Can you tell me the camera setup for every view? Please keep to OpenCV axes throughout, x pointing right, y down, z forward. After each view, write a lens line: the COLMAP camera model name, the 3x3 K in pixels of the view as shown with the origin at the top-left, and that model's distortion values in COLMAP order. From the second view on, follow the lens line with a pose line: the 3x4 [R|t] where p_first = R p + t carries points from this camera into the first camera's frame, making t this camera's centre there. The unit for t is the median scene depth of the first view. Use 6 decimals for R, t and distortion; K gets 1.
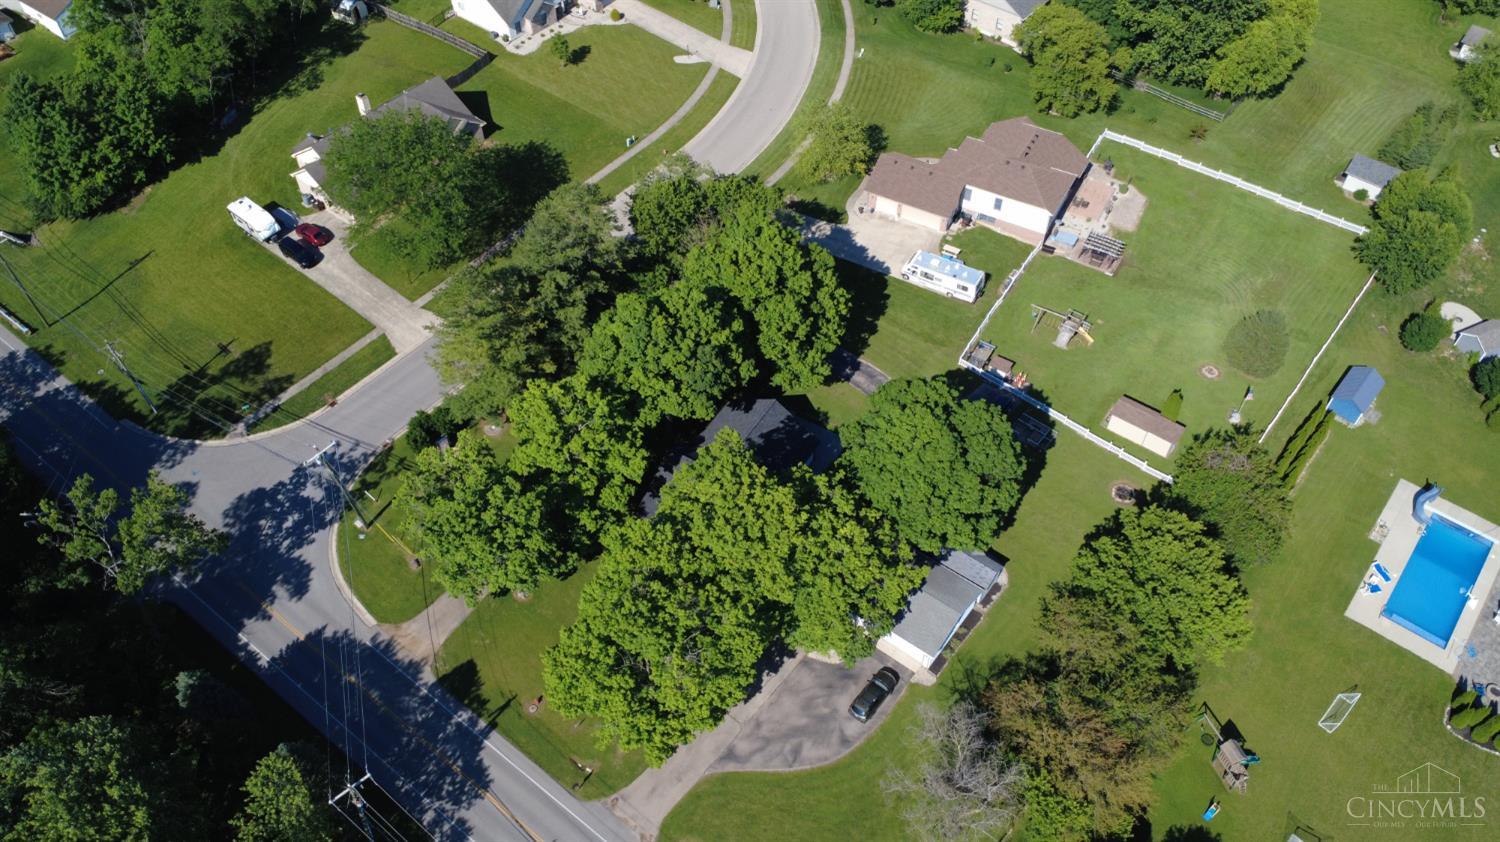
lens RADIAL K [[1136.3, 0, 751.7], [0, 1136.3, 419.5], [0, 0, 1]] dist [0.011293, -0.001037]
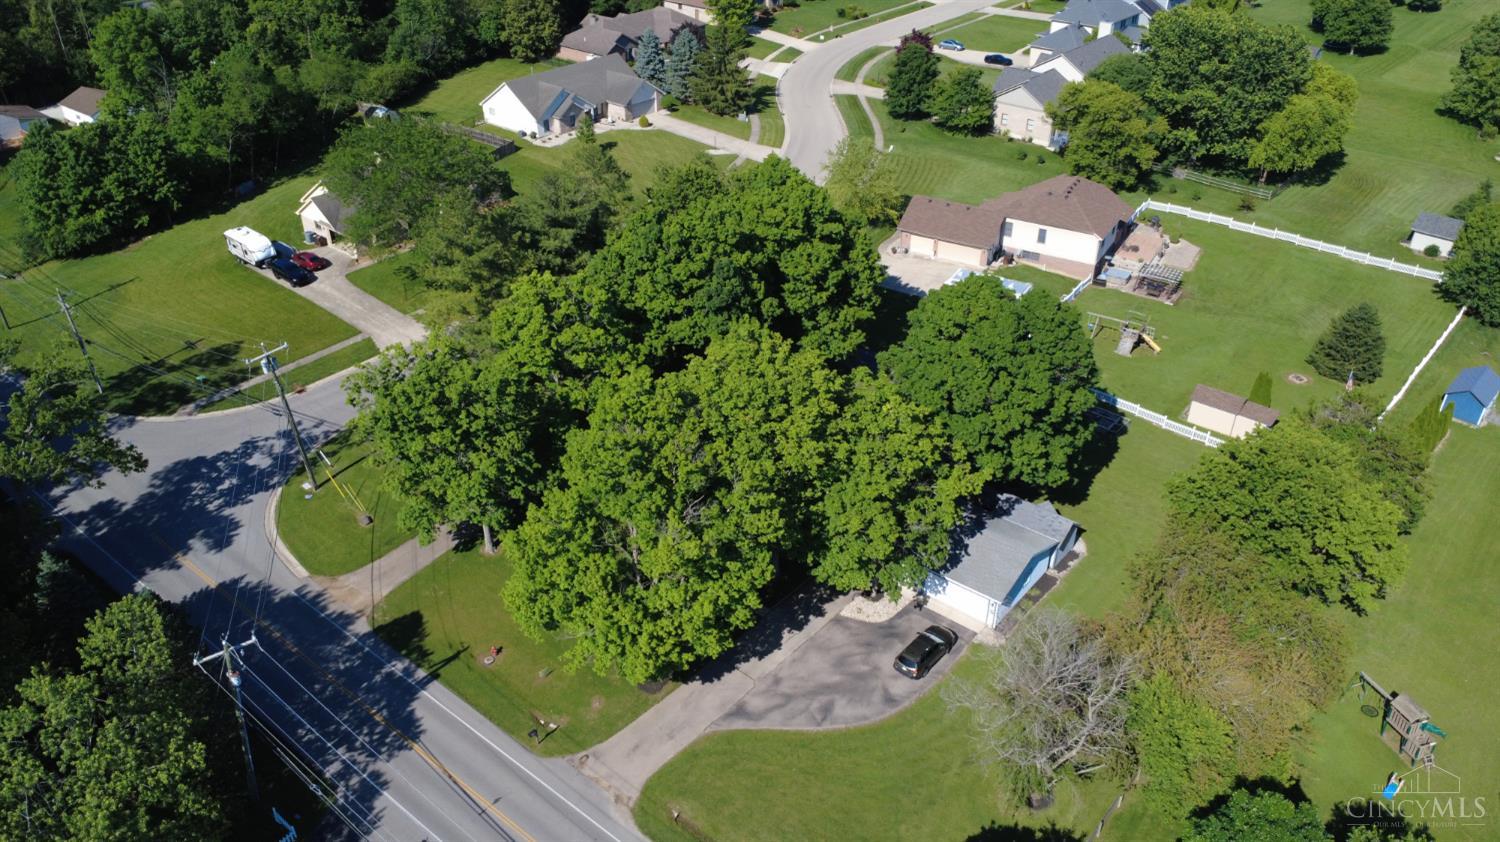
lens RADIAL K [[1136.3, 0, 752.7], [0, 1136.3, 421.4], [0, 0, 1]] dist [0.011293, -0.001037]
pose [[0.999626, 0.015811, -0.022325, 0.003451], [-0.021867, 0.952165, -0.304801, 0.283796], [0.016438, 0.305176, 0.952154, 0.179552]]
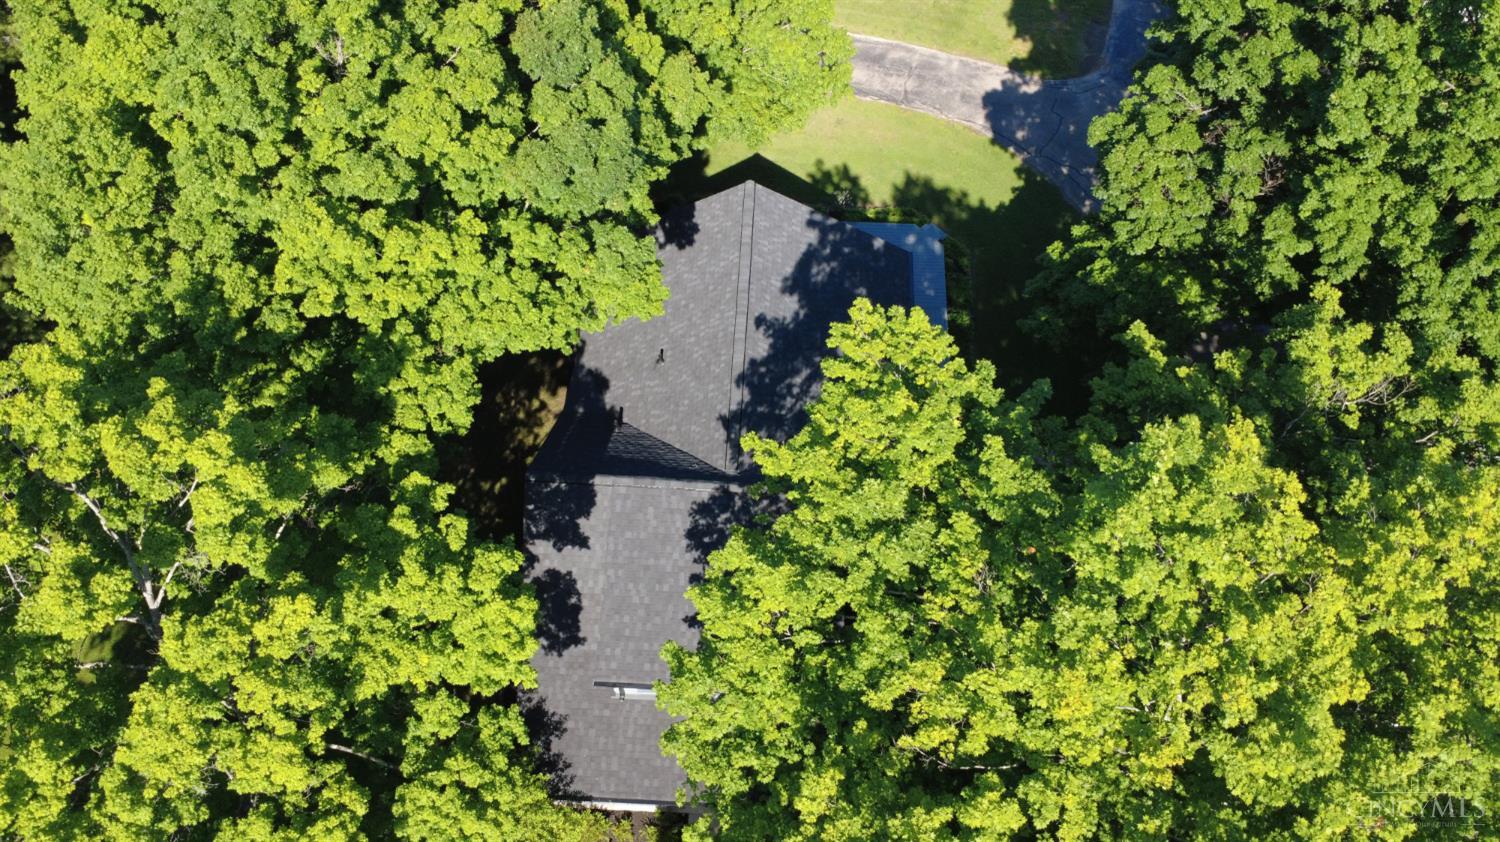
lens RADIAL K [[1136.3, 0, 747.7], [0, 1136.3, 427.4], [0, 0, 1]] dist [0.011293, -0.001037]
pose [[0.881535, -0.407566, 0.238299, -0.082386], [0.354978, 0.904960, 0.234601, -0.025960], [-0.311266, -0.122218, 0.942431, 0.682985]]
